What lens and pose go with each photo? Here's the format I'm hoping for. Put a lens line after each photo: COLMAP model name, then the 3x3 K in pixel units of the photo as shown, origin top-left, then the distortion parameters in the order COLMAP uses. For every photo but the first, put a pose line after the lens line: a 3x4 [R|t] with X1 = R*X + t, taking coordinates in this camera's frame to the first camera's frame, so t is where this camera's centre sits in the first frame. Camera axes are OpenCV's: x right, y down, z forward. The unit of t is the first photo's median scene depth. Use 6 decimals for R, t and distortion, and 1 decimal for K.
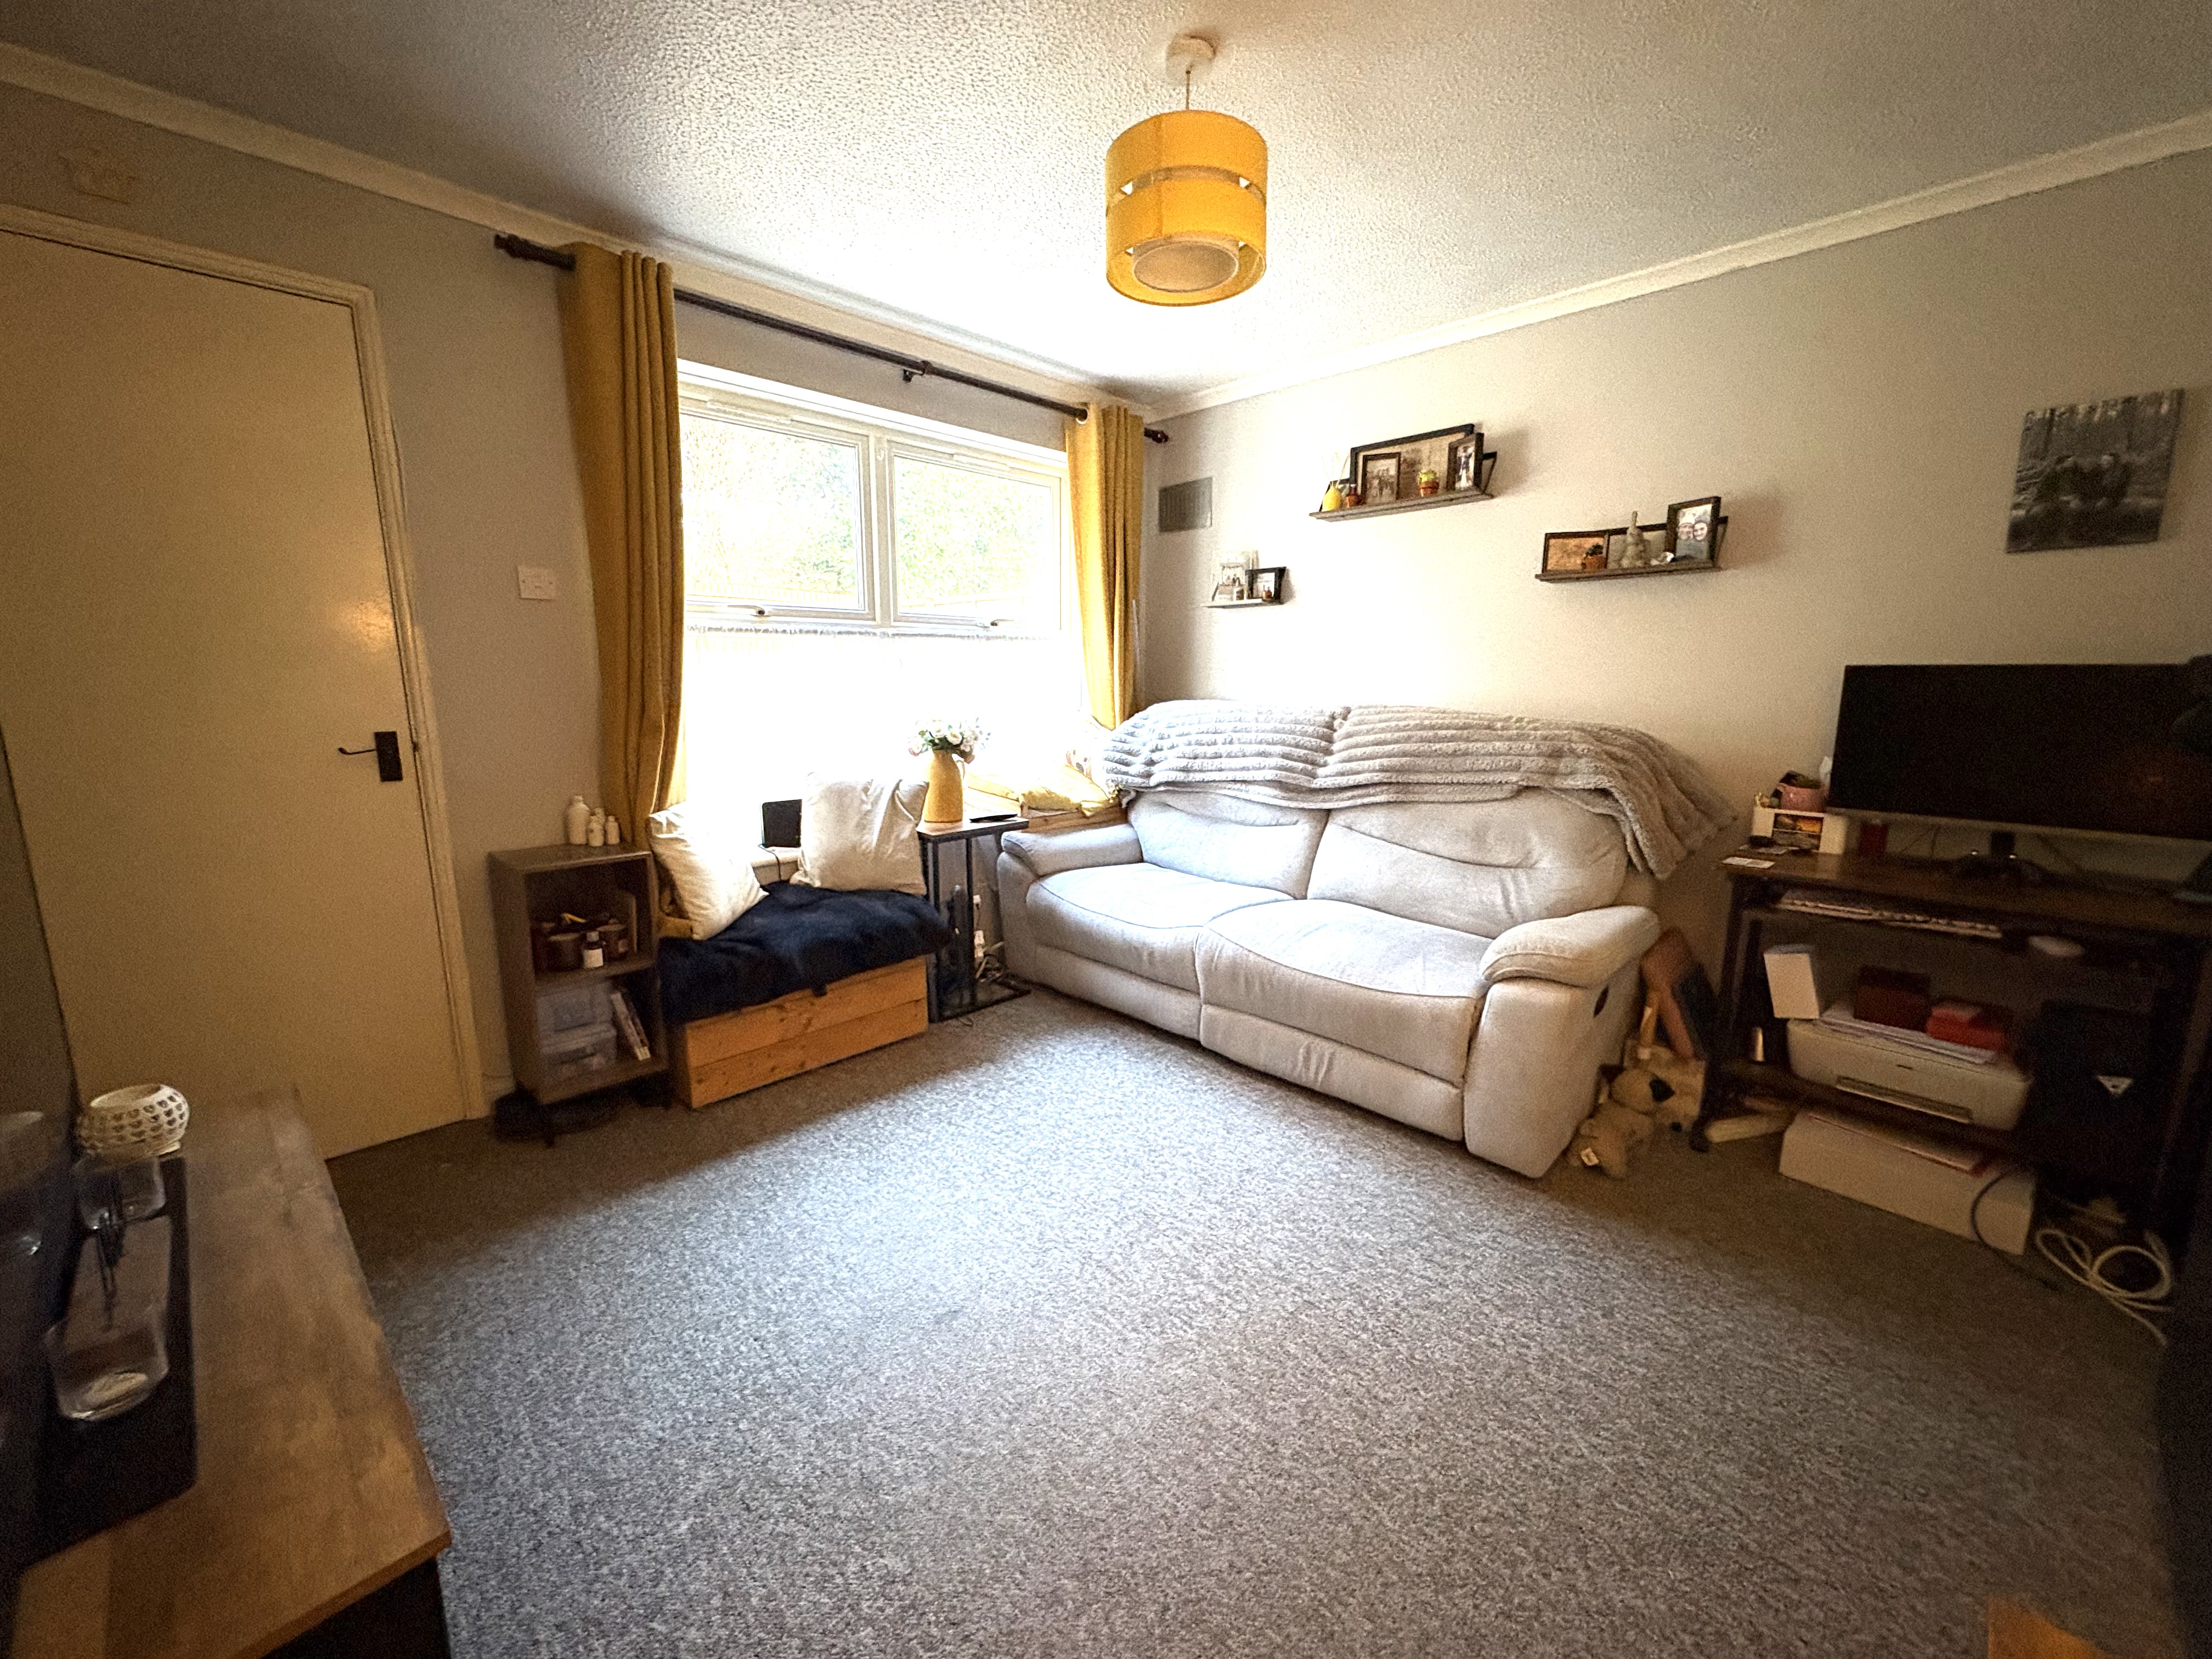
lens RADIAL K [[882.8, 0, 1107.6], [0, 882.8, 829.6], [0, 0, 1]] dist [-0.000804, 0.000435]
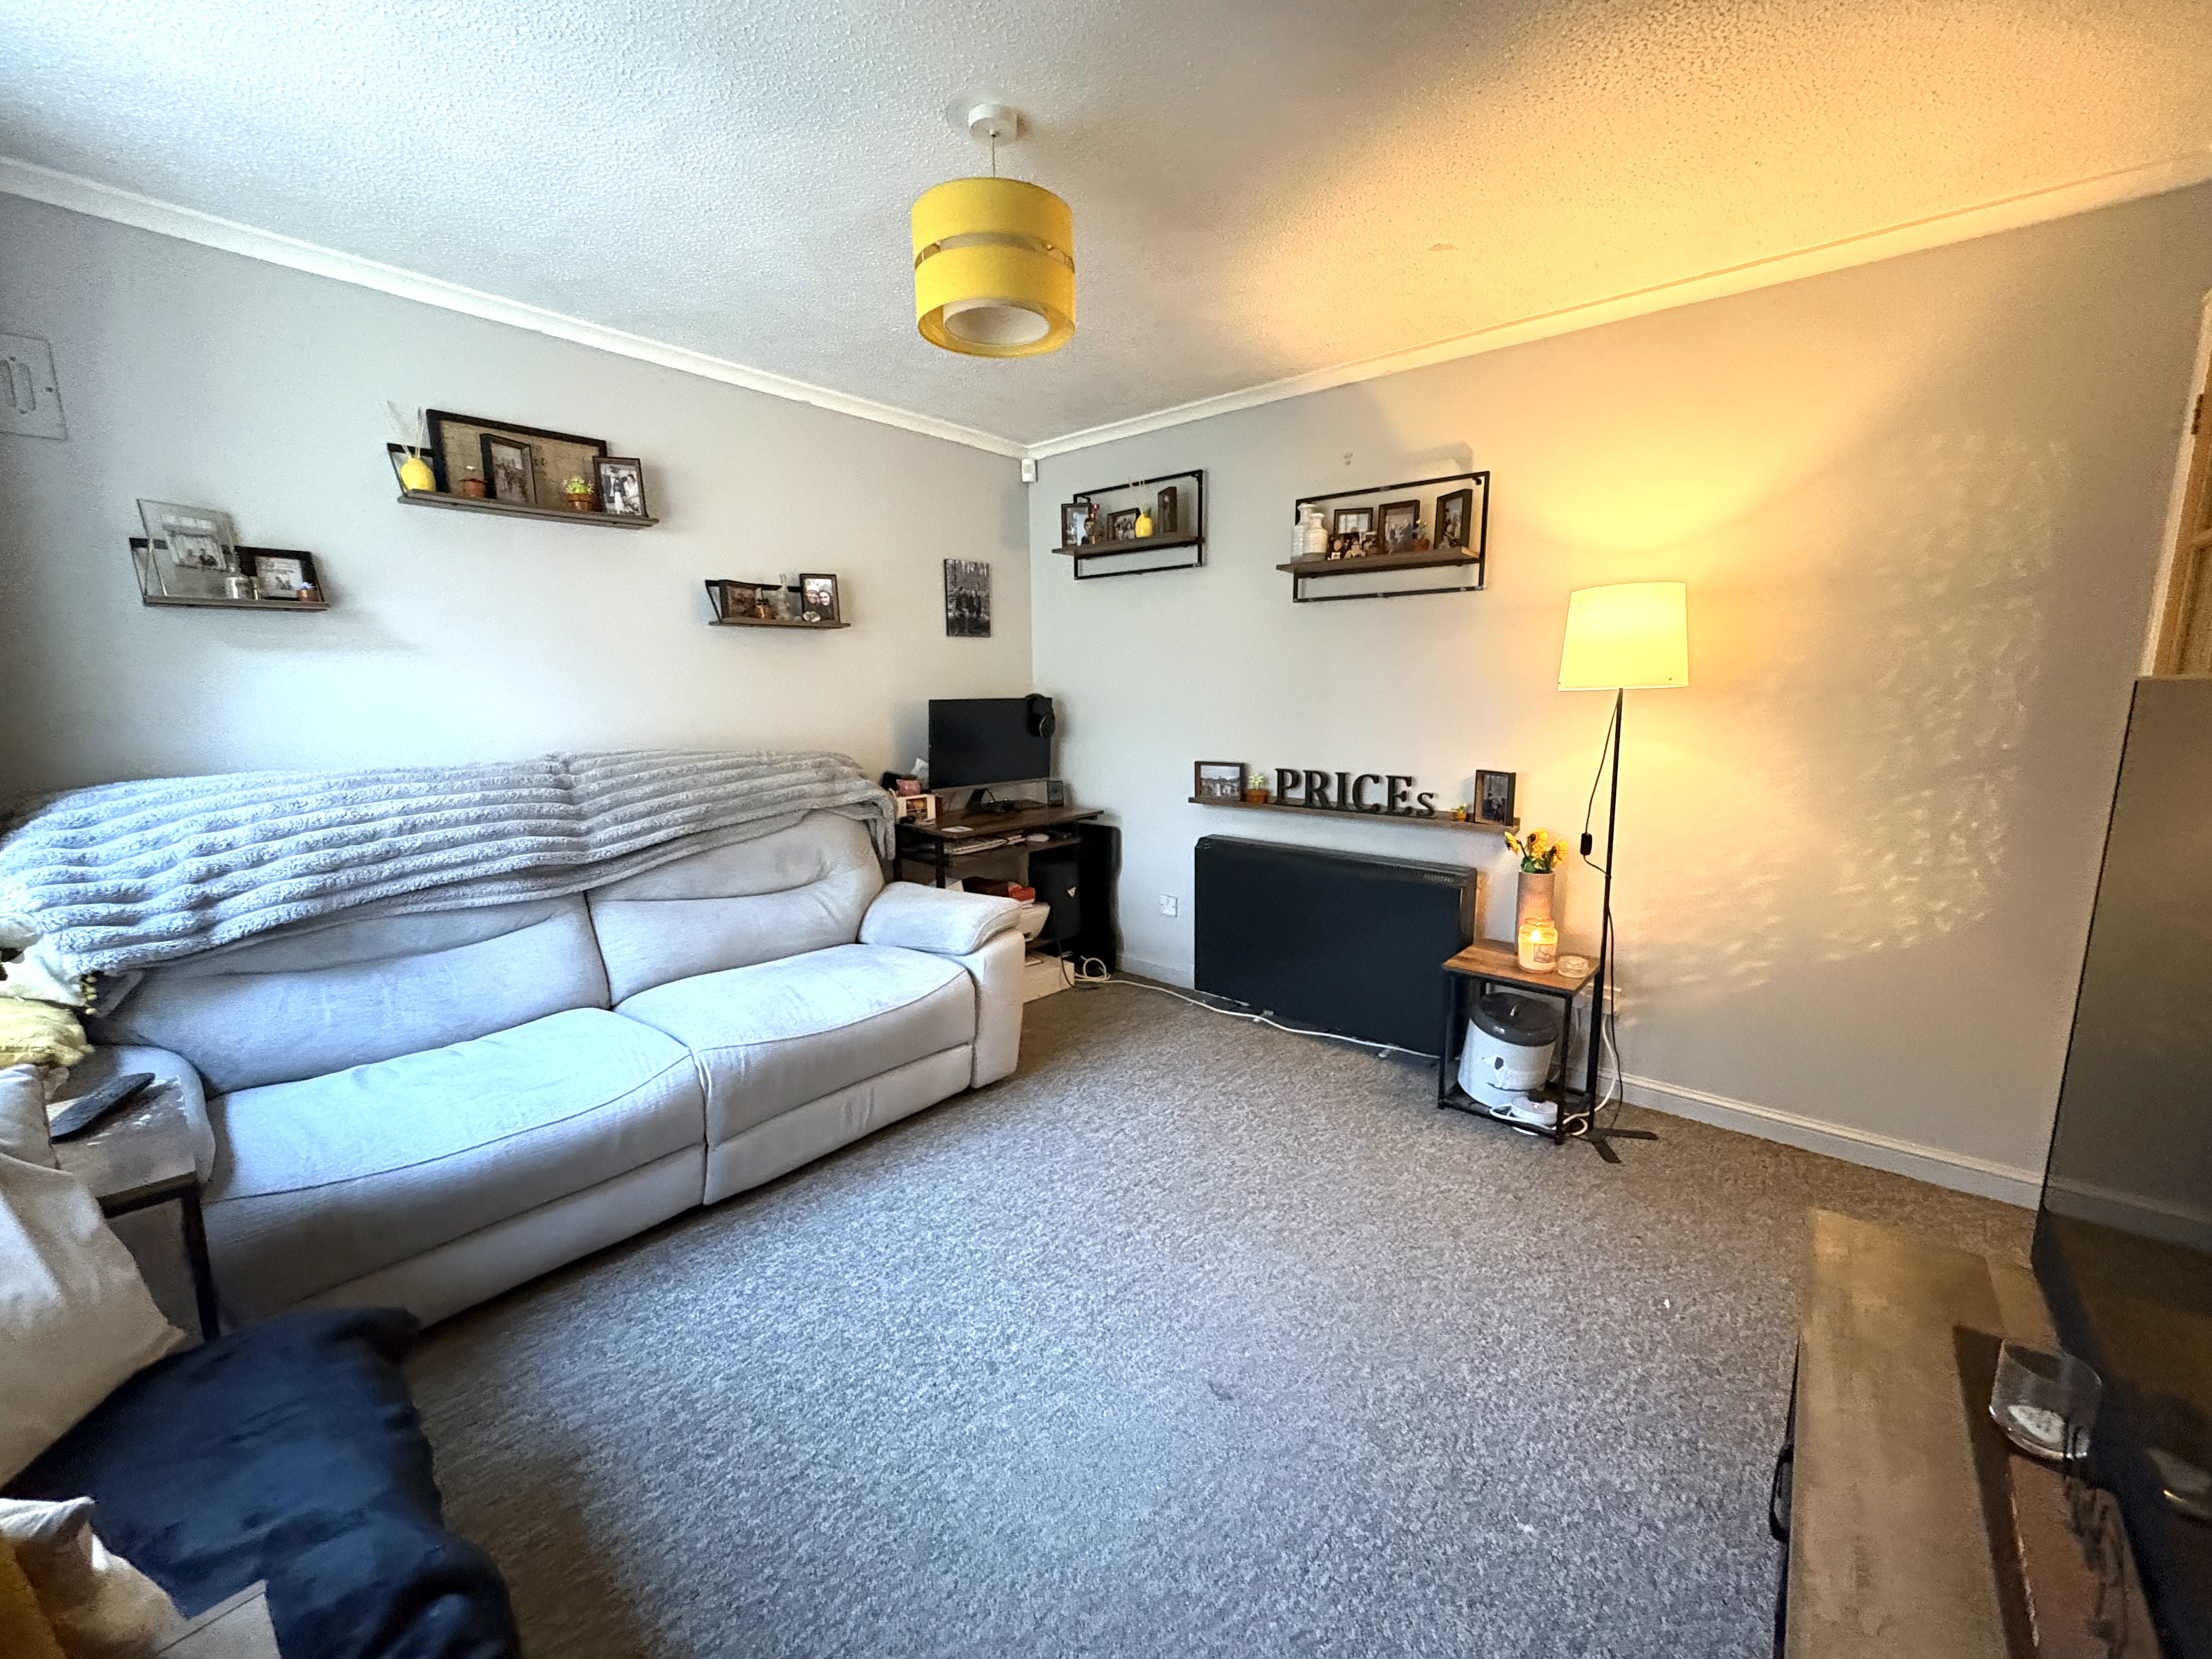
lens RADIAL K [[882.8, 0, 1107.7], [0, 882.8, 827.1], [0, 0, 1]] dist [-0.000804, 0.000435]
pose [[-0.075811, -0.160754, 0.984079, -0.659197], [0.178275, 0.968832, 0.171997, -0.151750], [-0.981056, 0.188476, -0.044789, 0.672737]]
